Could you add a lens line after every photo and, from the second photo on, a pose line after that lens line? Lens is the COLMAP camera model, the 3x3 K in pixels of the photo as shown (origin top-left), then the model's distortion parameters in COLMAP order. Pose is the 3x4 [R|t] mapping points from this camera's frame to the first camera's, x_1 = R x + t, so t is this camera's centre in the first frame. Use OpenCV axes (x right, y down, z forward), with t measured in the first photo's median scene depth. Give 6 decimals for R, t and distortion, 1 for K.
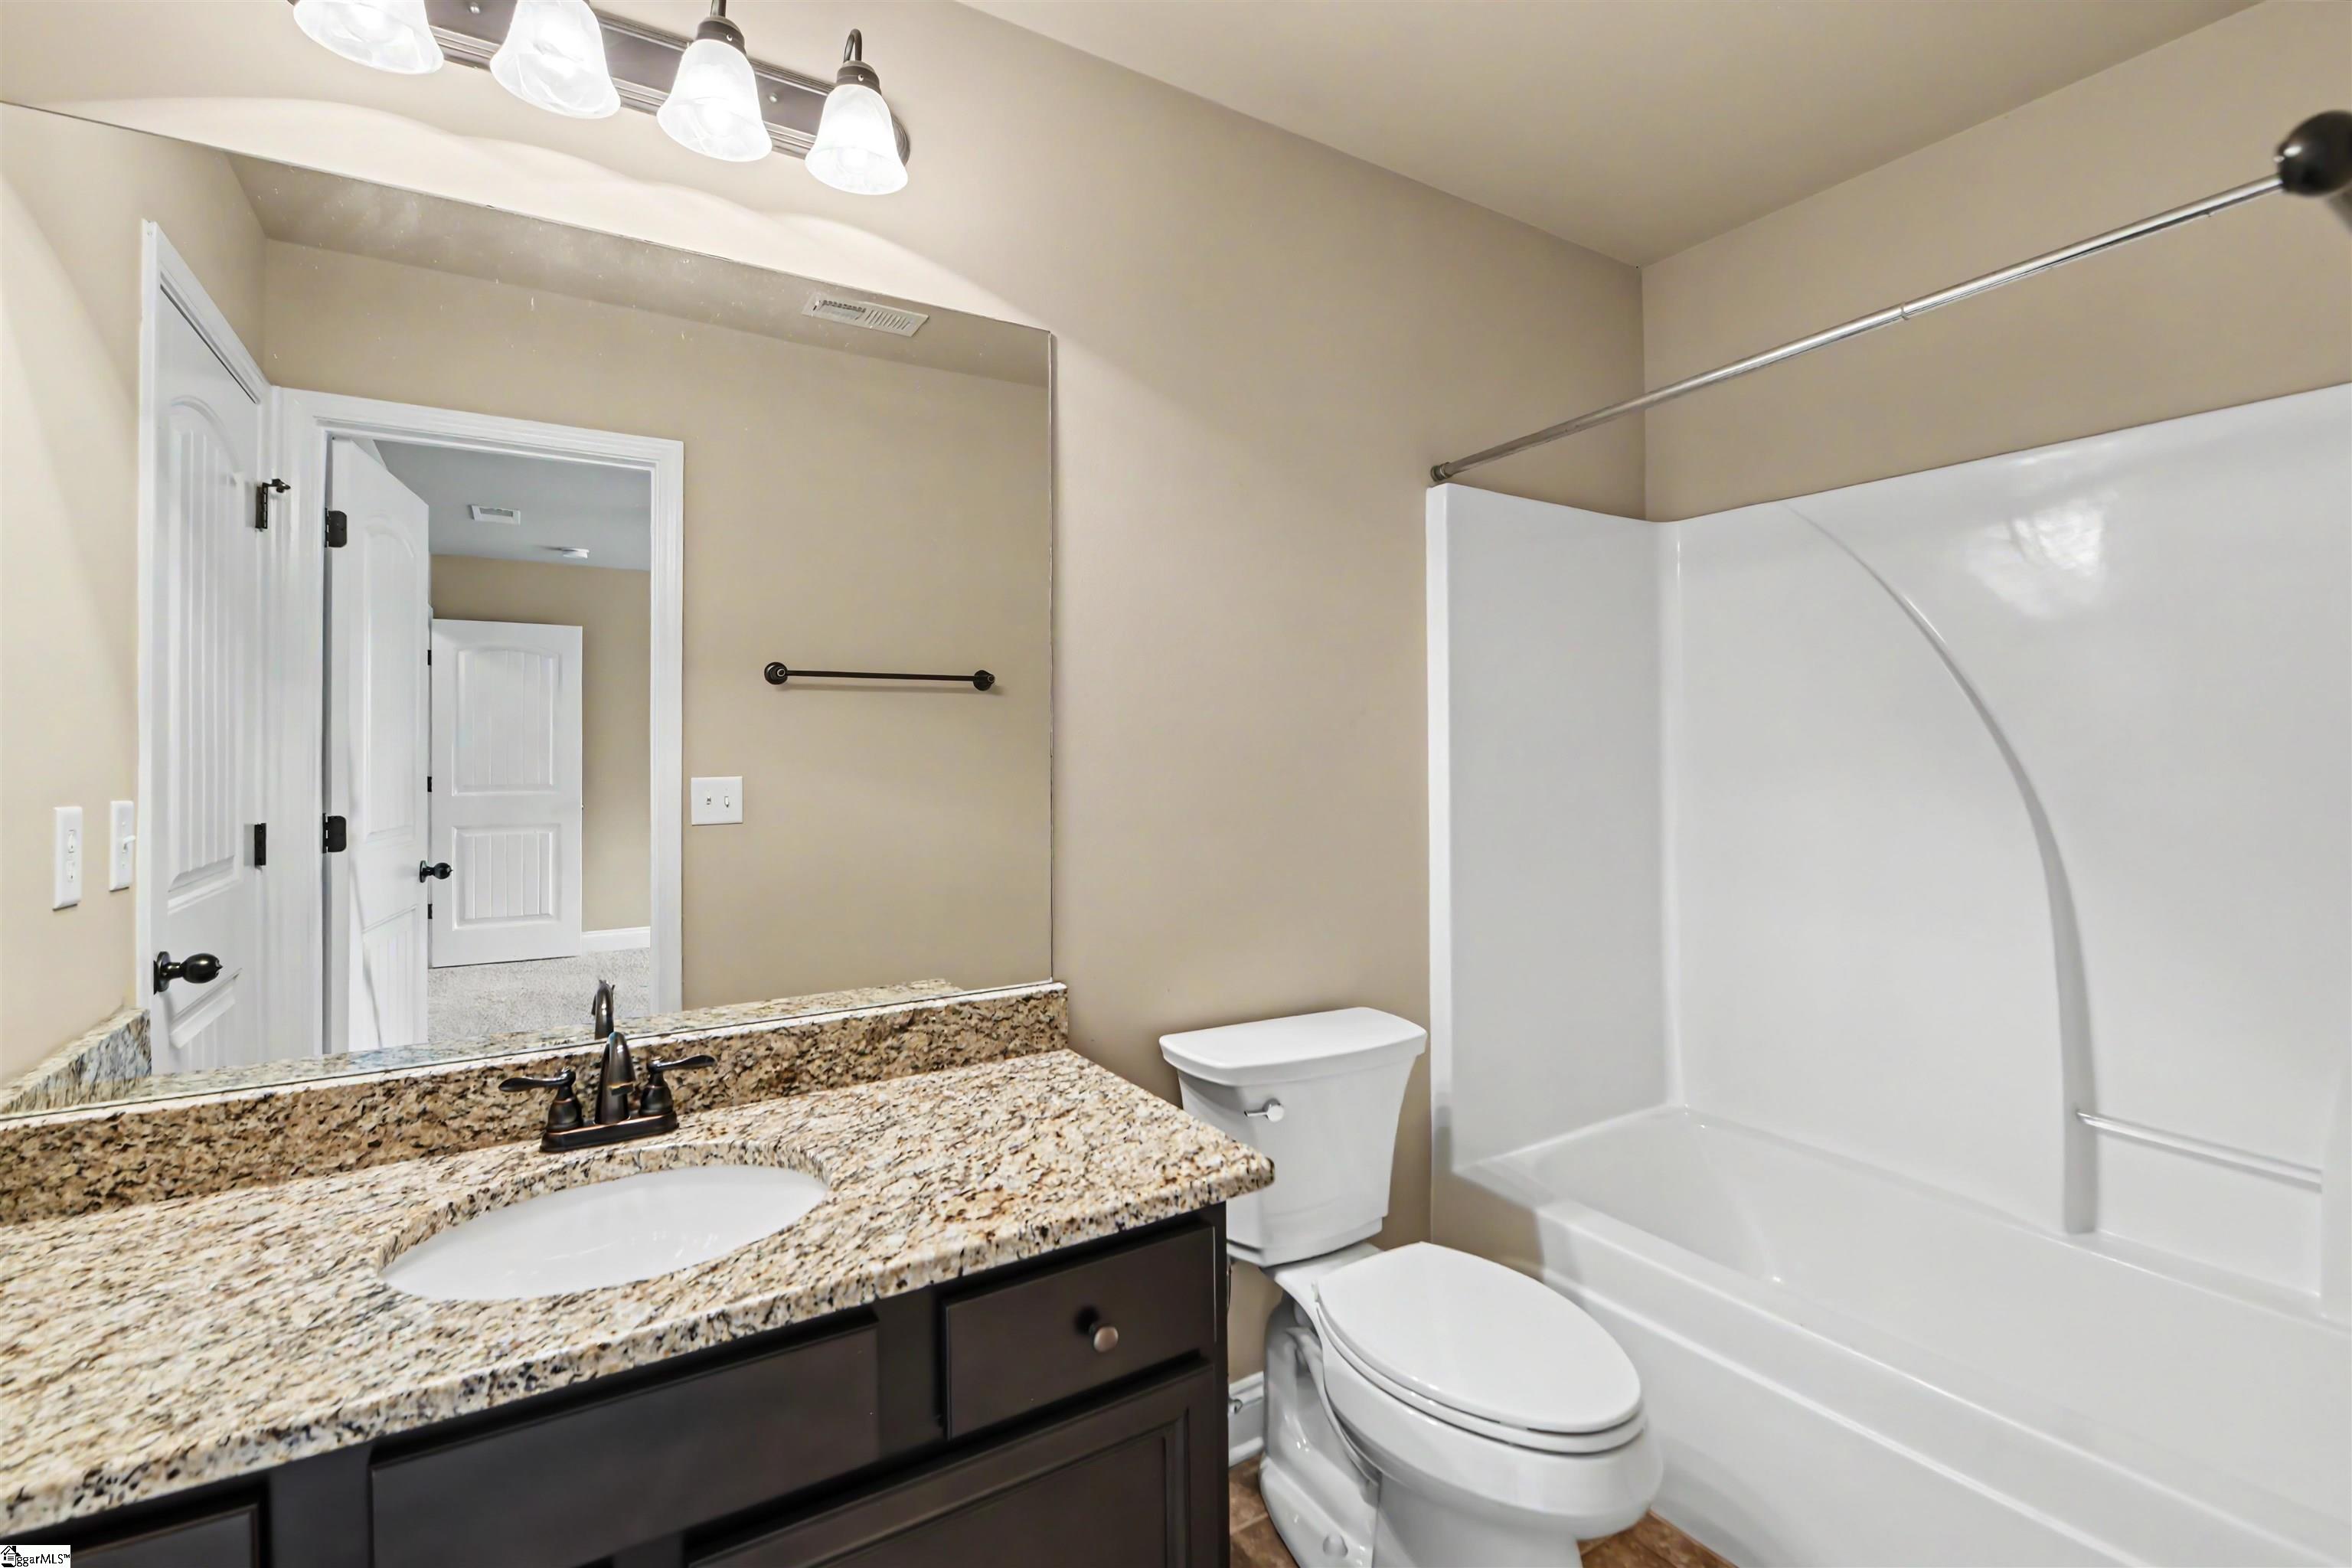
lens RADIAL K [[1030.6, 0, 1164.1], [0, 1030.6, 730.7], [0, 0, 1]] dist [-0.002074, -0.003973]
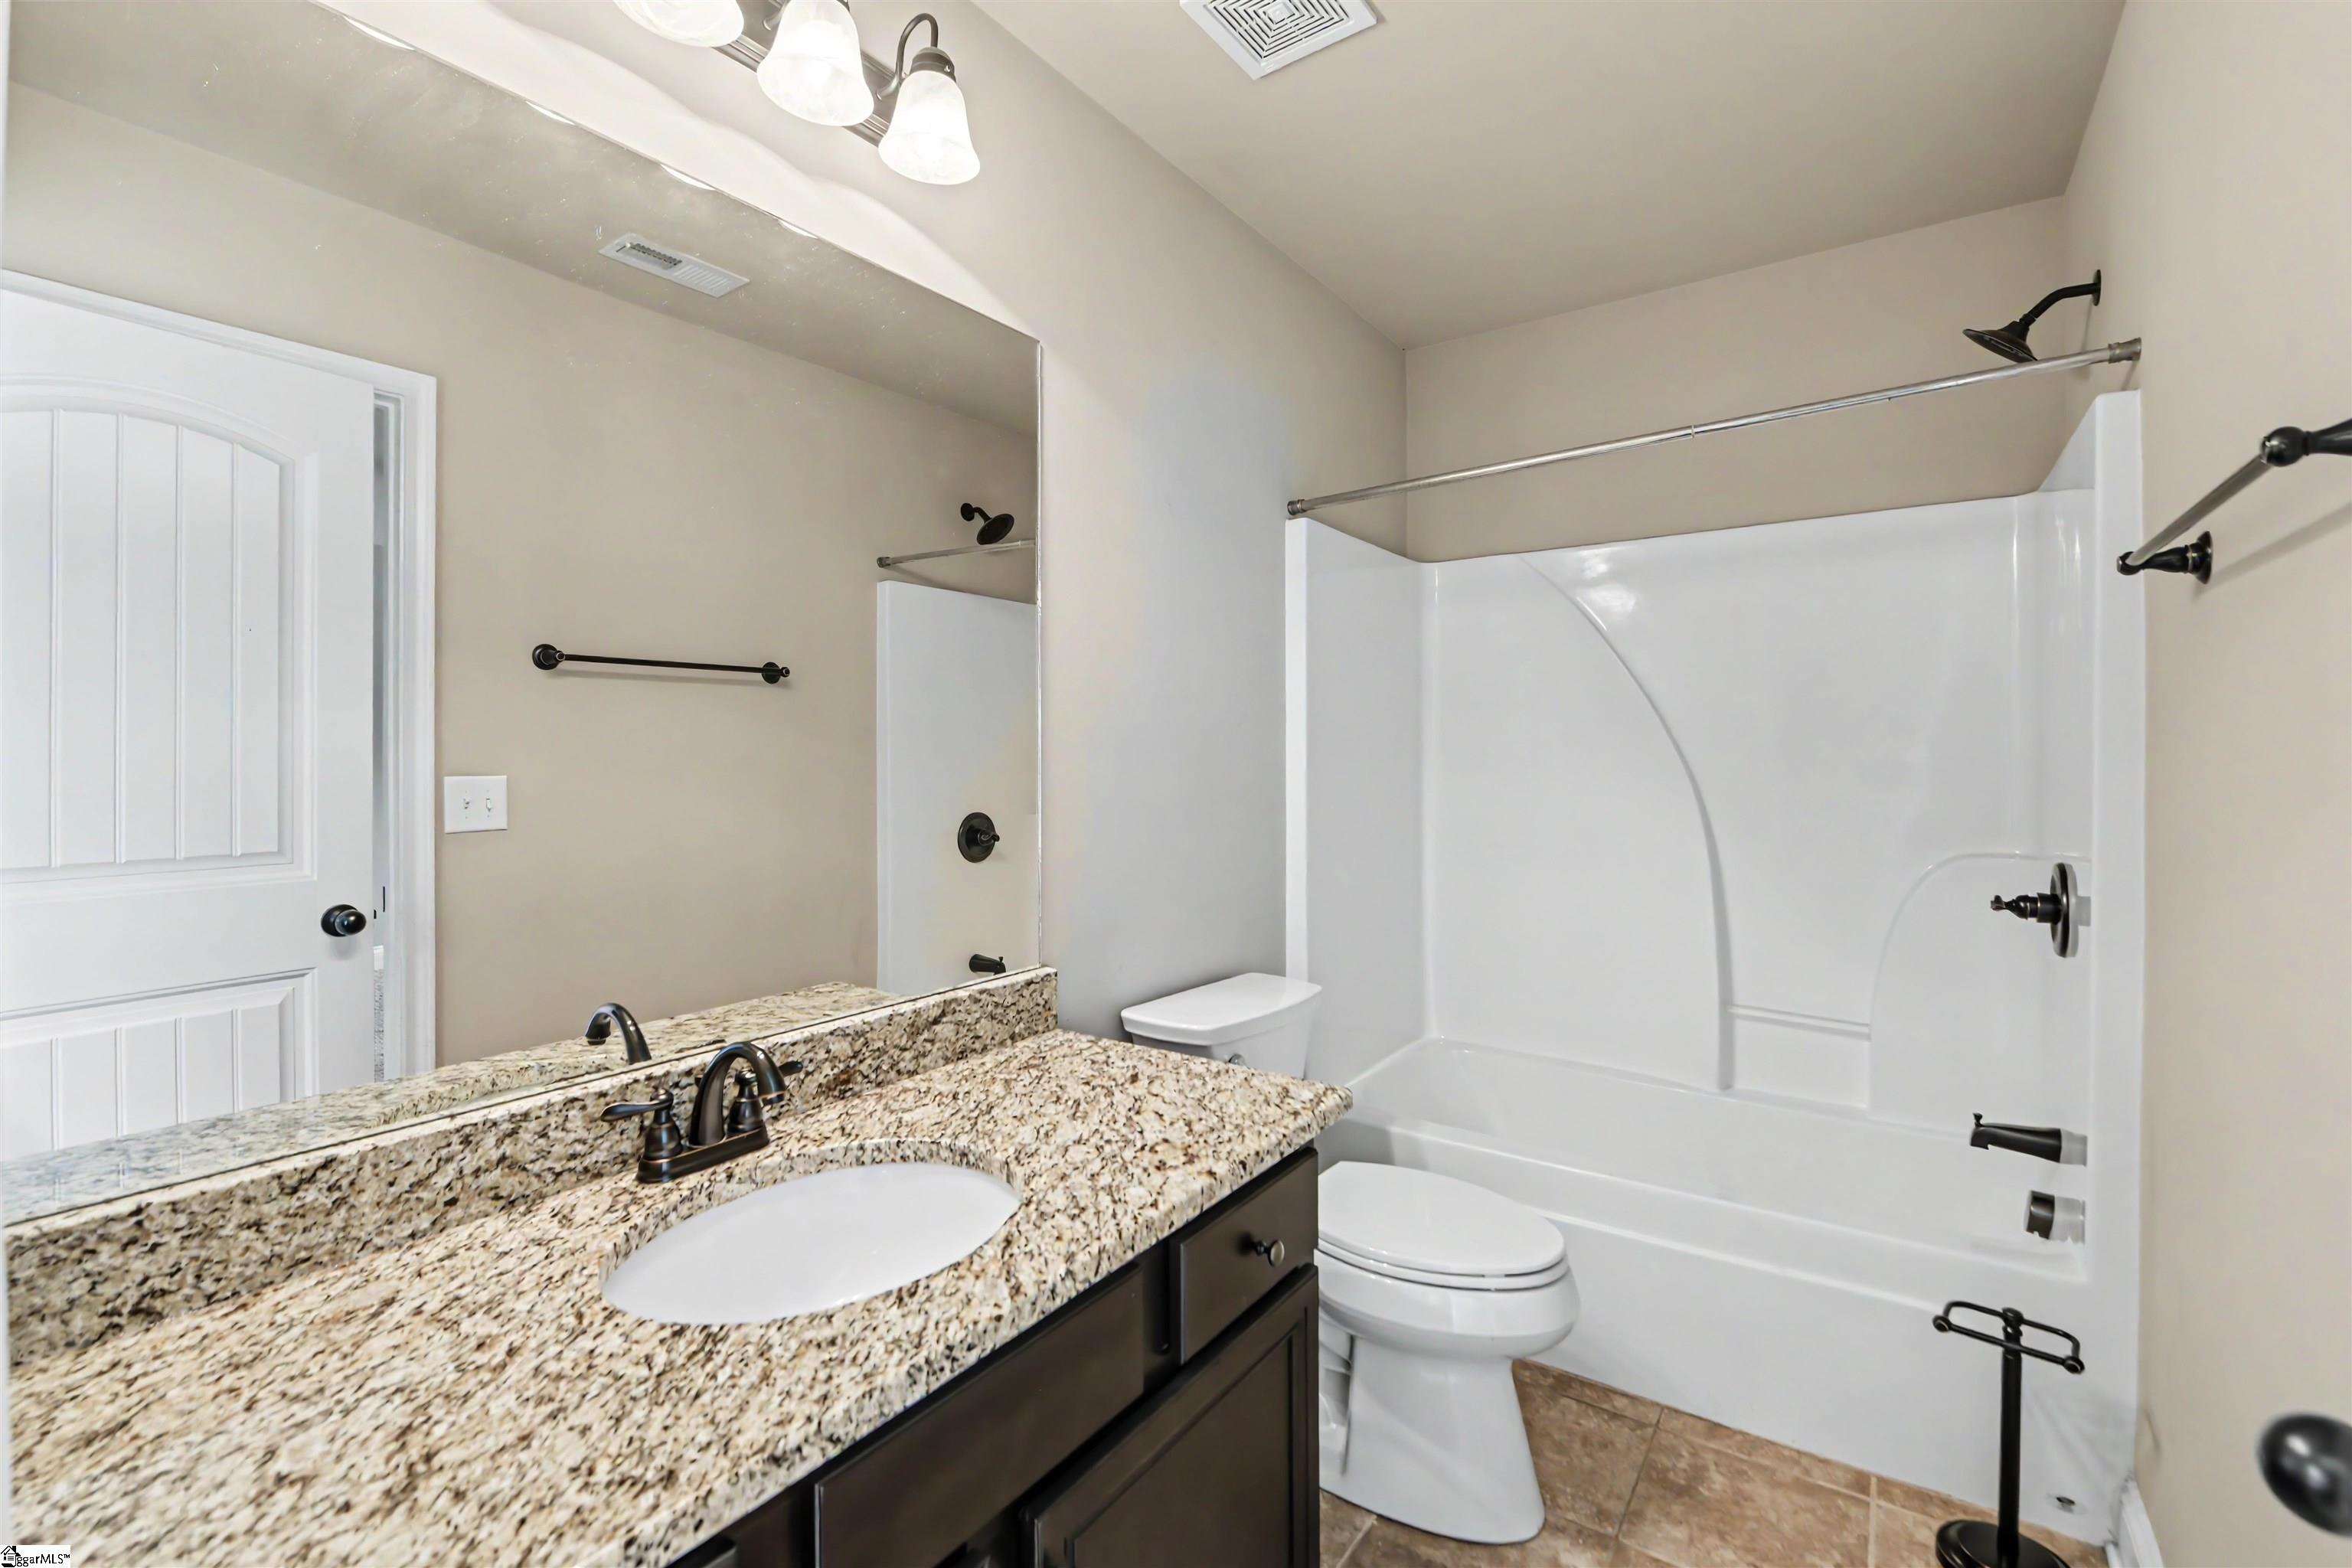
lens RADIAL K [[1014.6, 0, 1164.6], [0, 1014.6, 749.1], [0, 0, 1]] dist [-0.001693, -0.004876]
pose [[0.920615, 0.005820, 0.390428, -0.550476], [-0.011479, 0.999860, 0.012163, 0.013549], [-0.390303, -0.015679, 0.920553, 0.012057]]
